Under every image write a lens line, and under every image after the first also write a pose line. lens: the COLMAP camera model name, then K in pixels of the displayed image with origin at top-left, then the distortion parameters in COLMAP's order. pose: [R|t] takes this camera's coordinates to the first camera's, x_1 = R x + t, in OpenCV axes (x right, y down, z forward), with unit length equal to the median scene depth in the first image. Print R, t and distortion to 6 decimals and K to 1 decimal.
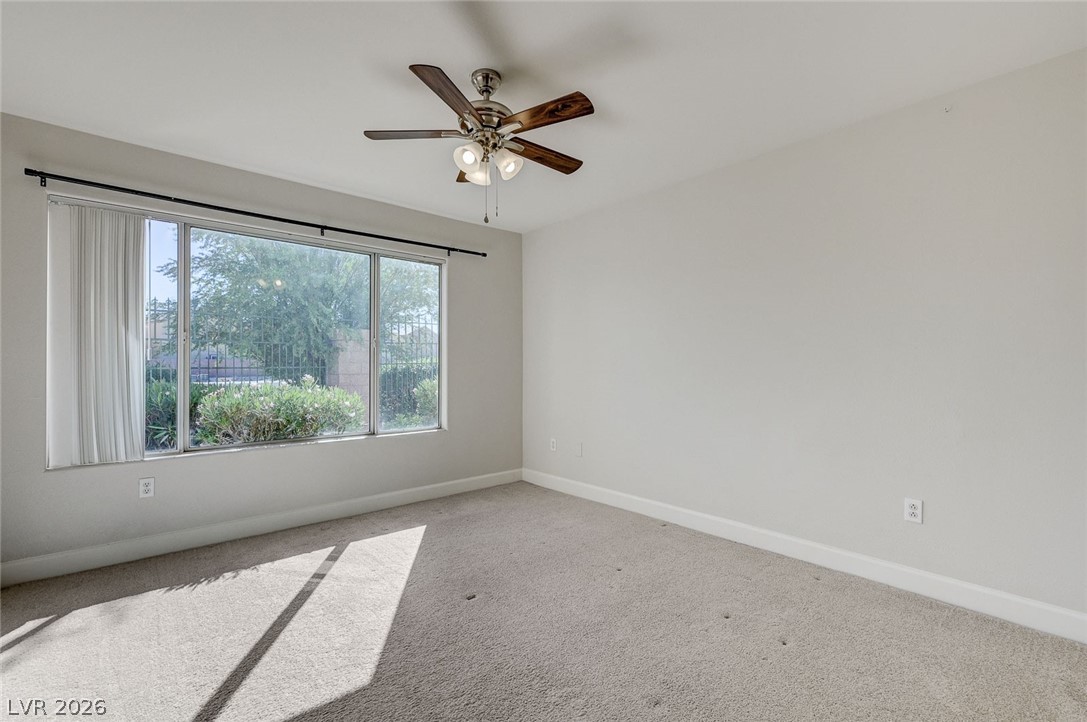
lens RADIAL K [[464.2, 0, 545.4], [0, 464.2, 361.5], [0, 0, 1]] dist [0.000585, 0.000486]
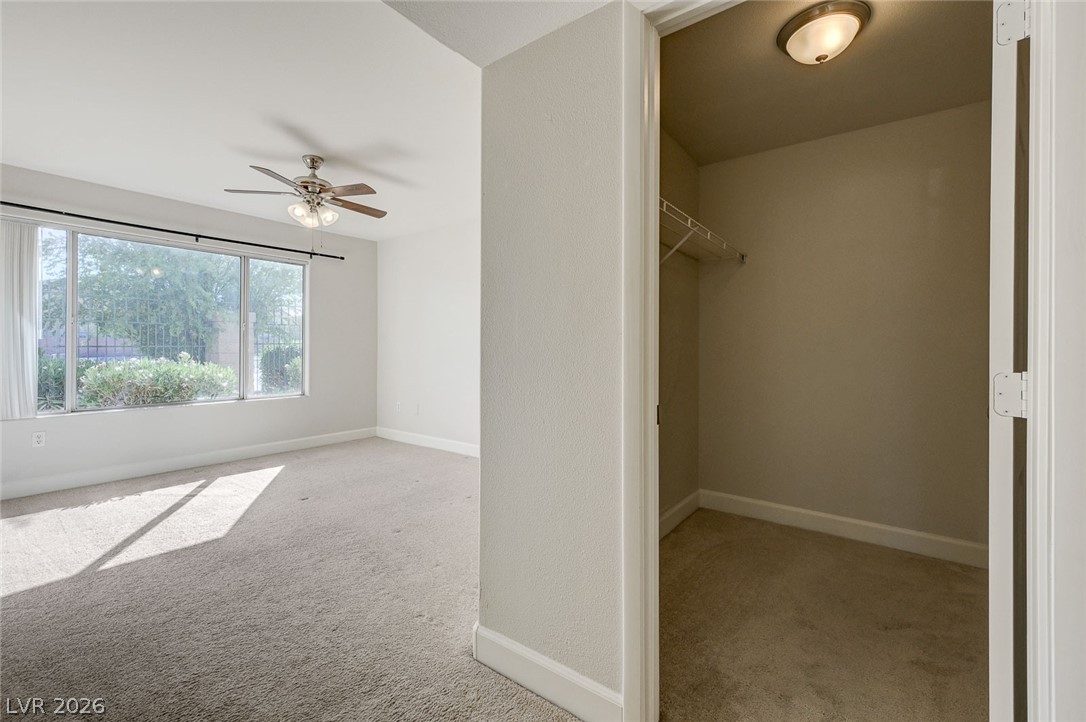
lens RADIAL K [[447.4, 0, 544.1], [0, 447.4, 345.0], [0, 0, 1]] dist [-0.002796, -0.000117]
pose [[0.980338, 0.006462, 0.197218, 0.198547], [-0.007348, 0.999966, 0.003759, -0.001143], [-0.197187, -0.005134, 0.980353, -0.362964]]
